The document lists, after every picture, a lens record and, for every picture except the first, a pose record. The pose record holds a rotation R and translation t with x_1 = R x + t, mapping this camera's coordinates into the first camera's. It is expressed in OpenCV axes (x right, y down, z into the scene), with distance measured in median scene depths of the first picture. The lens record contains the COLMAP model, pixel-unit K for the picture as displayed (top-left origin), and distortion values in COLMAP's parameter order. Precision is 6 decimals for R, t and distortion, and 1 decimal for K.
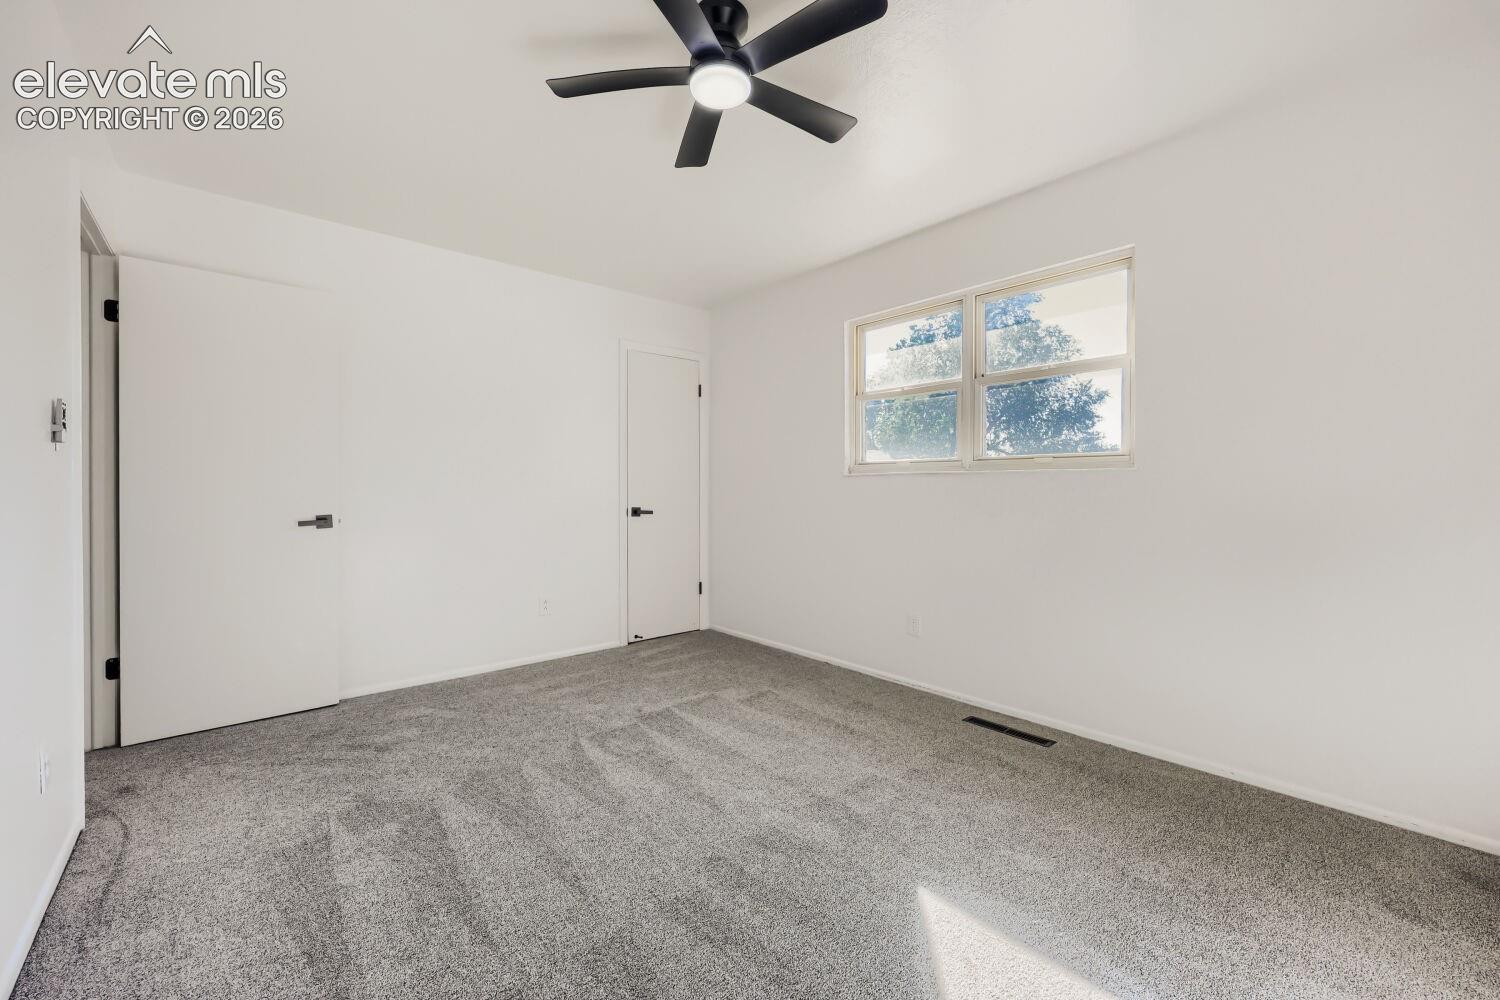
lens RADIAL K [[593.3, 0, 749.8], [0, 593.3, 493.6], [0, 0, 1]] dist [0.013407, 0.000023]
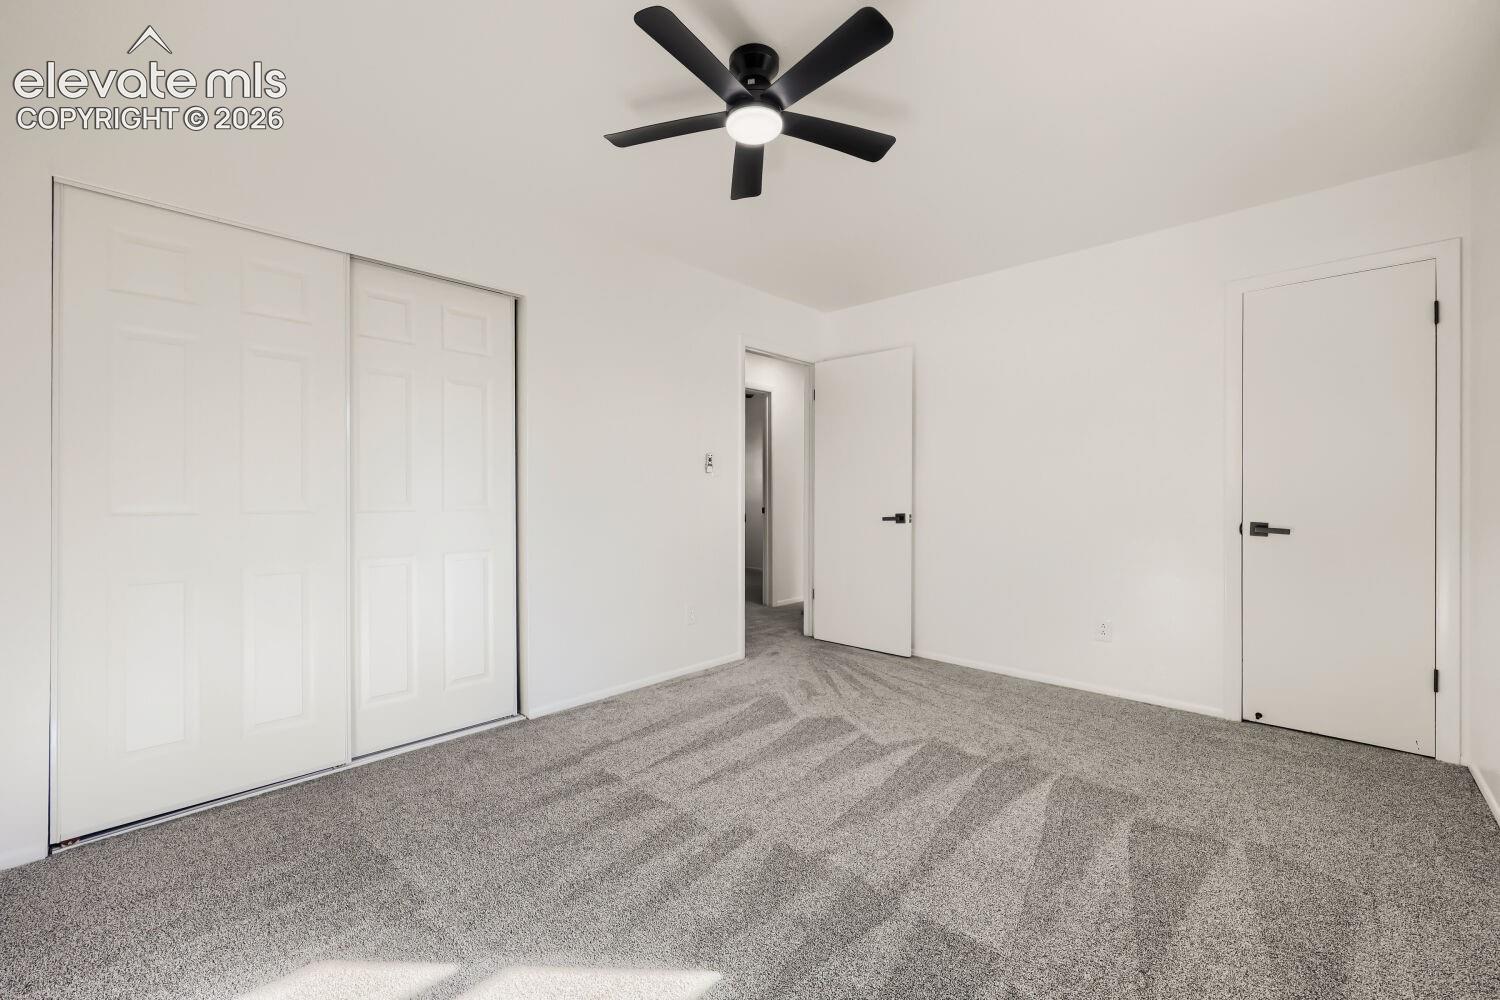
lens RADIAL K [[610.5, 0, 750.0], [0, 610.5, 500.0], [0, 0, 1]] dist [-0.022062, -0.000029]
pose [[0.096586, 0.008460, -0.995289, 0.659226], [-0.010706, 0.999915, 0.007460, -0.001291], [0.995267, 0.009935, 0.096668, 0.563356]]
